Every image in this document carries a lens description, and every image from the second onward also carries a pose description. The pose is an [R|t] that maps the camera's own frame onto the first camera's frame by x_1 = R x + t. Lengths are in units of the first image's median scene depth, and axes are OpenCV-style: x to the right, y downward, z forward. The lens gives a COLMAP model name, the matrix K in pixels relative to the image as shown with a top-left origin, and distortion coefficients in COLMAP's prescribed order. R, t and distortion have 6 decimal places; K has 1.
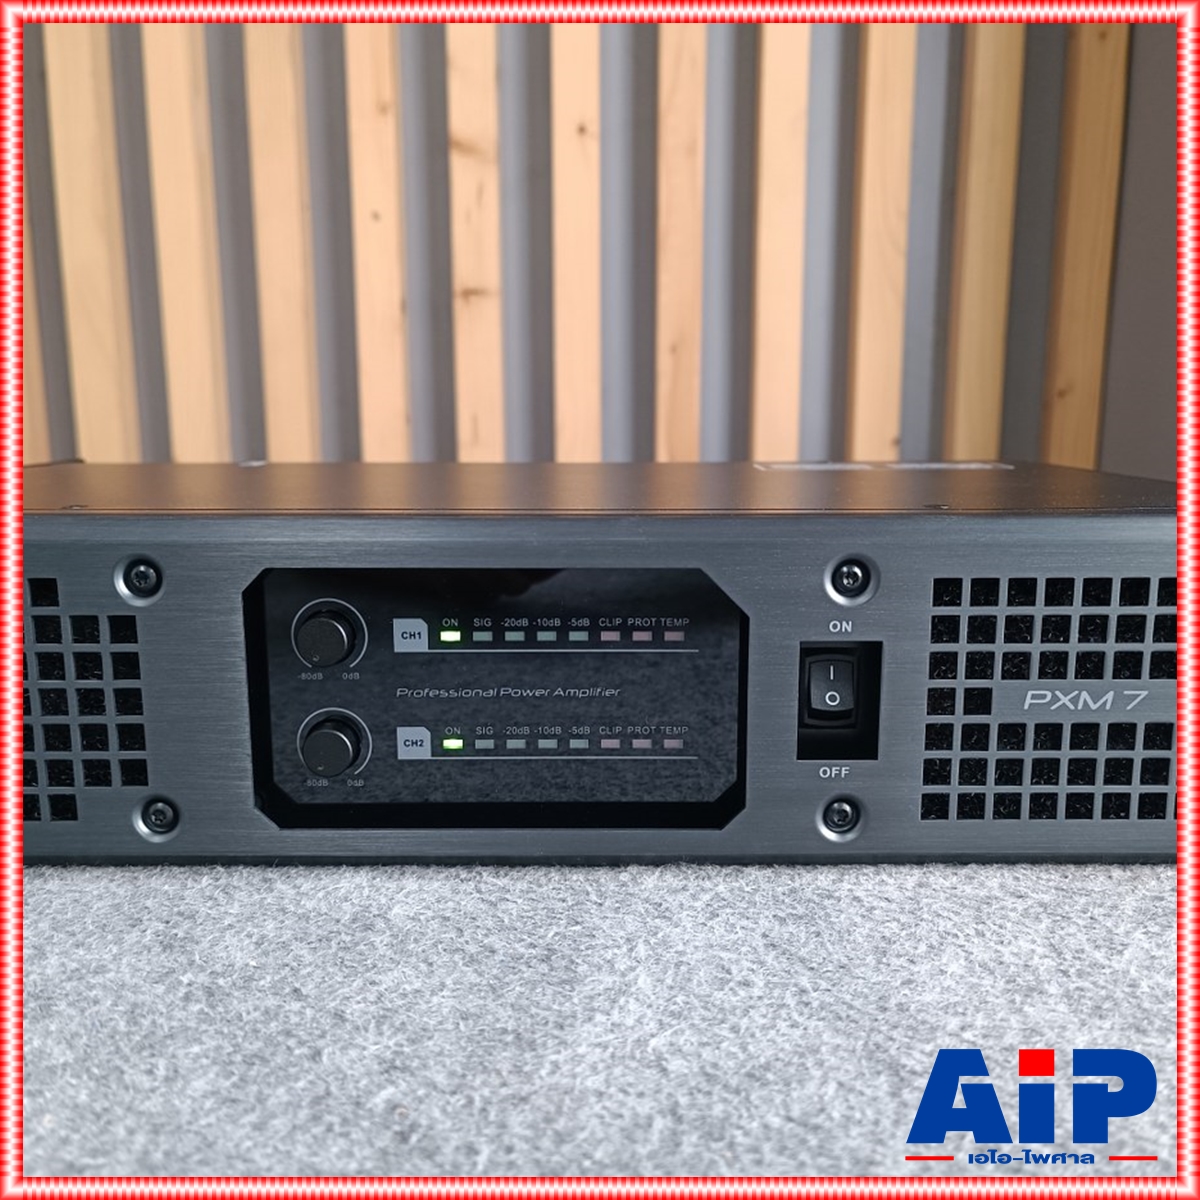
lens RADIAL K [[1162.9, 0, 569.3], [0, 1162.9, 556.4], [0, 0, 1]] dist [-0.030263, 0.000000]
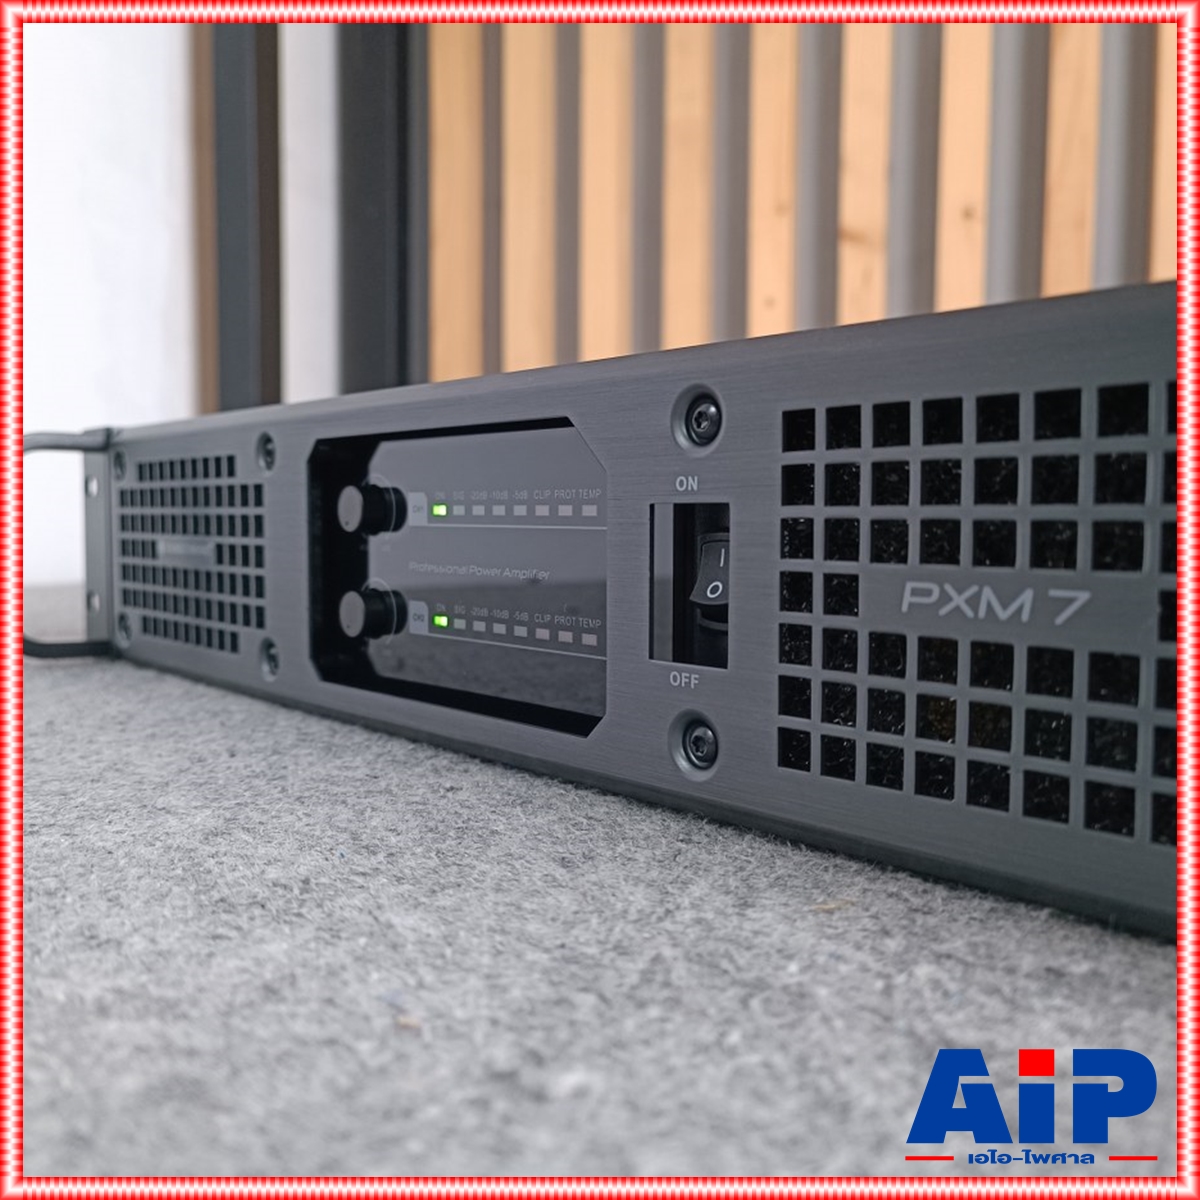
lens RADIAL K [[1162.9, 0, 590.5], [0, 1162.9, 595.4], [0, 0, 1]] dist [-0.030263, 0.000000]
pose [[0.667596, 0.053259, -0.742617, 0.756796], [-0.135700, 0.989435, -0.051031, 0.179762], [0.732053, 0.134841, 0.667770, 0.441450]]
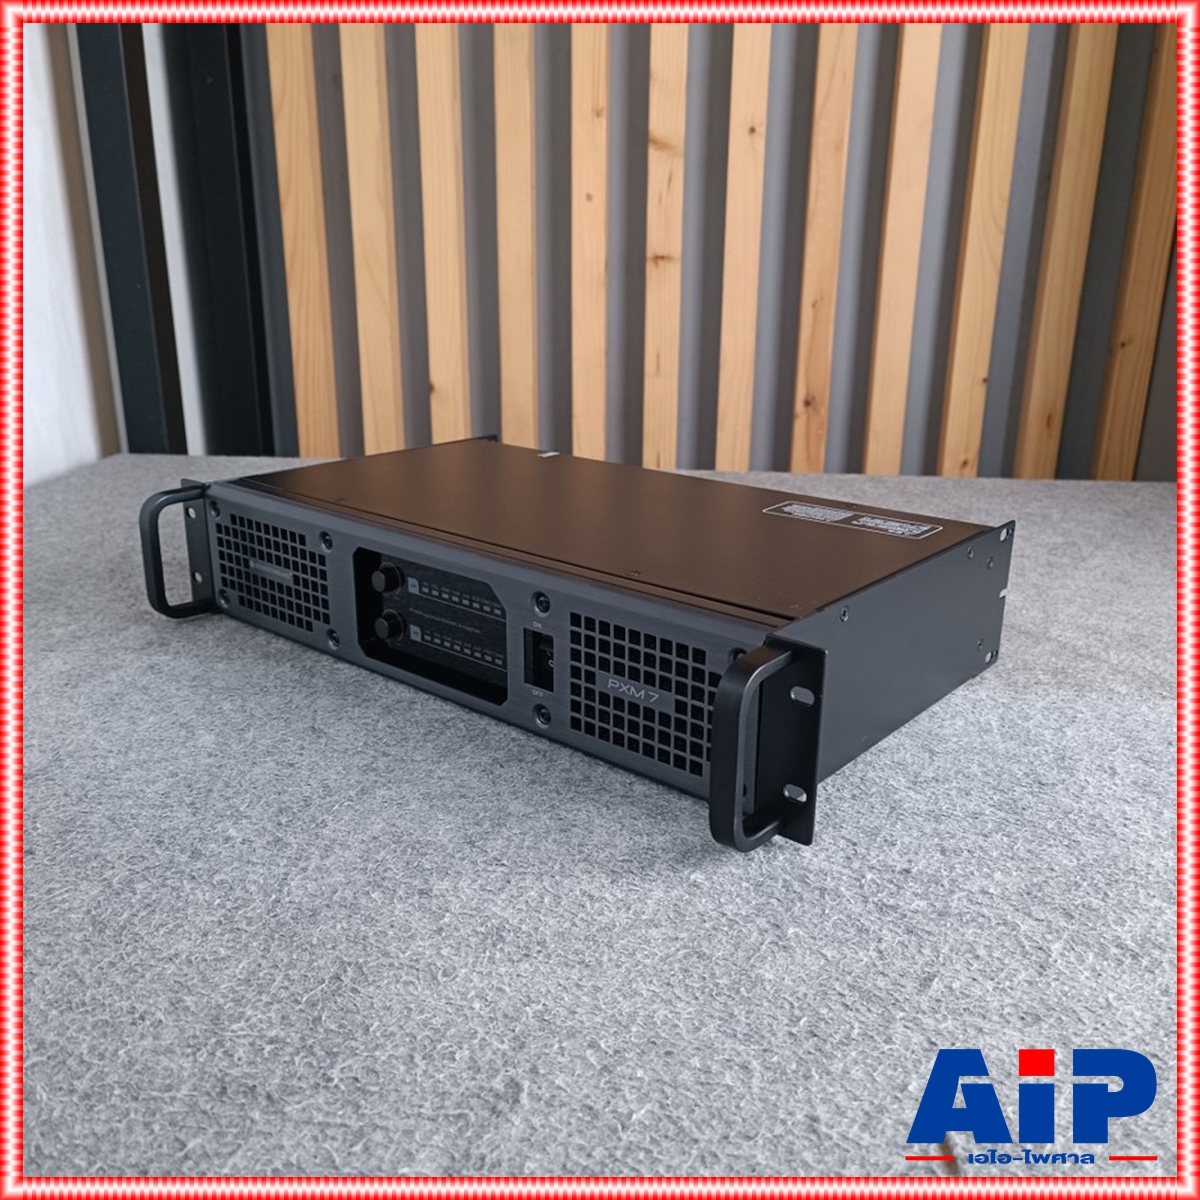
lens RADIAL K [[1162.9, 0, 603.8], [0, 1162.9, 599.0], [0, 0, 1]] dist [-0.030263, 0.000000]
pose [[0.763365, 0.210226, -0.610802, 1.556319], [-0.121086, 0.975369, 0.184374, -0.374824], [0.634517, -0.066785, 0.770018, -0.507857]]
